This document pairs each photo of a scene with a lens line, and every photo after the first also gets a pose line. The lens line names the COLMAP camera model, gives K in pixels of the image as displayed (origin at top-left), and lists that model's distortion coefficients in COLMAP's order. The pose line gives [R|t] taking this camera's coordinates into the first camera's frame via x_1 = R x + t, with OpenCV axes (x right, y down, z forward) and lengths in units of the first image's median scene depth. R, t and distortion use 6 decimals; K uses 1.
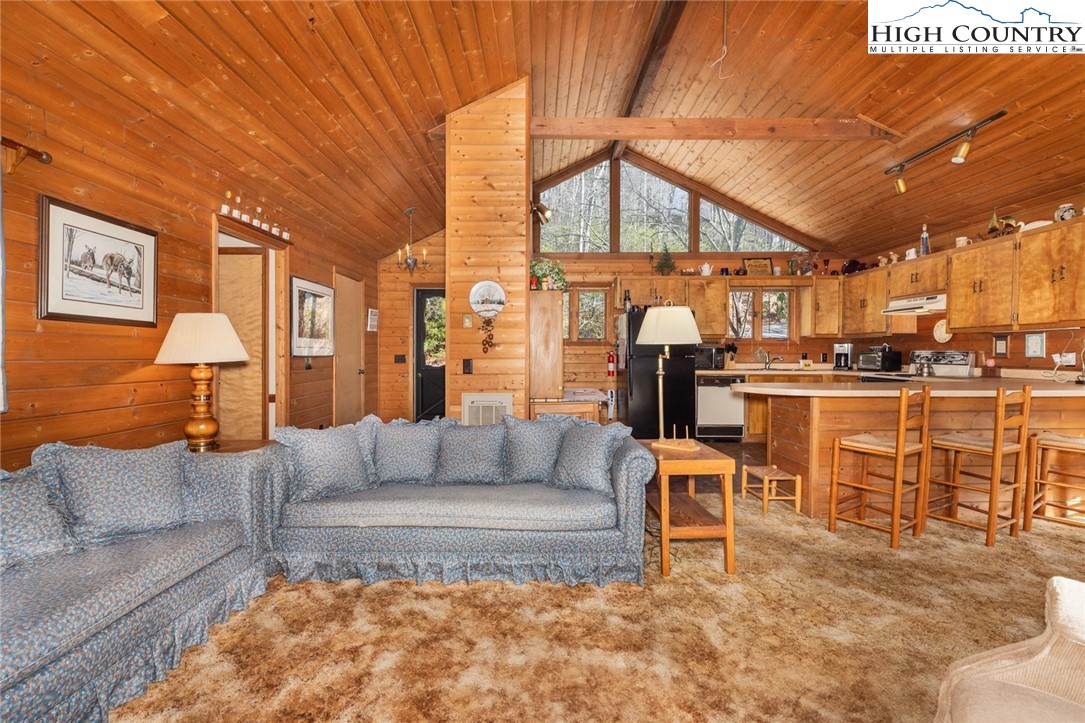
lens RADIAL K [[527.5, 0, 544.4], [0, 527.5, 354.5], [0, 0, 1]] dist [0.010000, -0.001241]
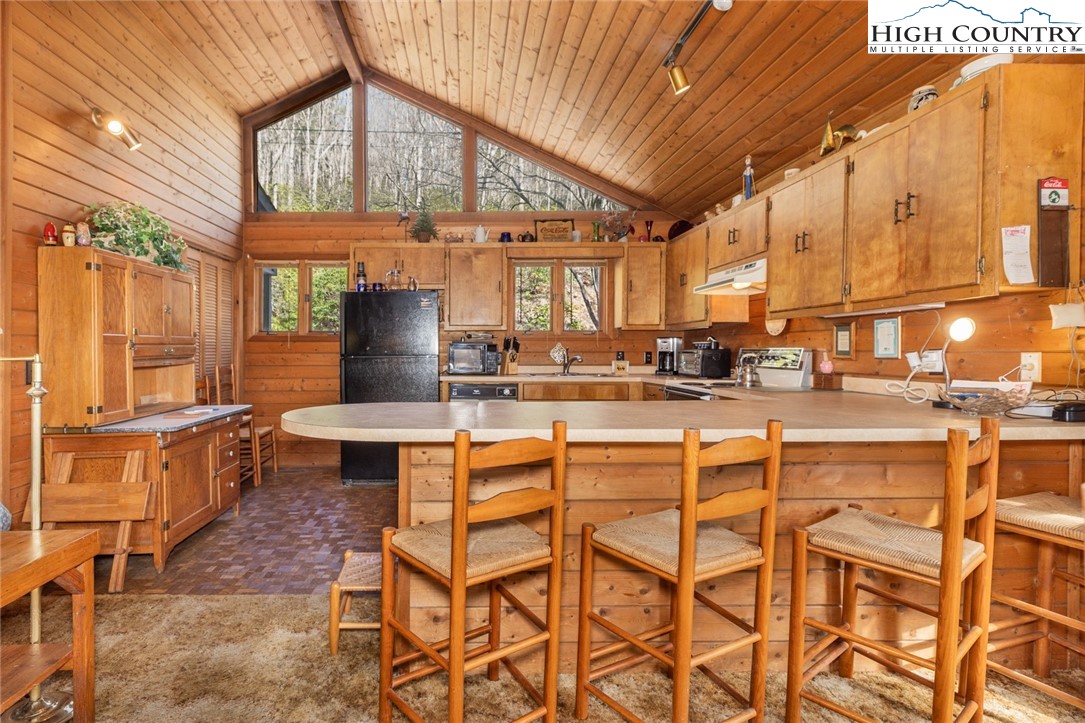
lens RADIAL K [[509.5, 0, 542.6], [0, 509.5, 350.7], [0, 0, 1]] dist [-0.000761, 0.000023]
pose [[0.999980, -0.001283, -0.006247, 0.436810], [0.001248, 0.999984, -0.005516, -0.000247], [0.006254, 0.005508, 0.999965, 0.344538]]
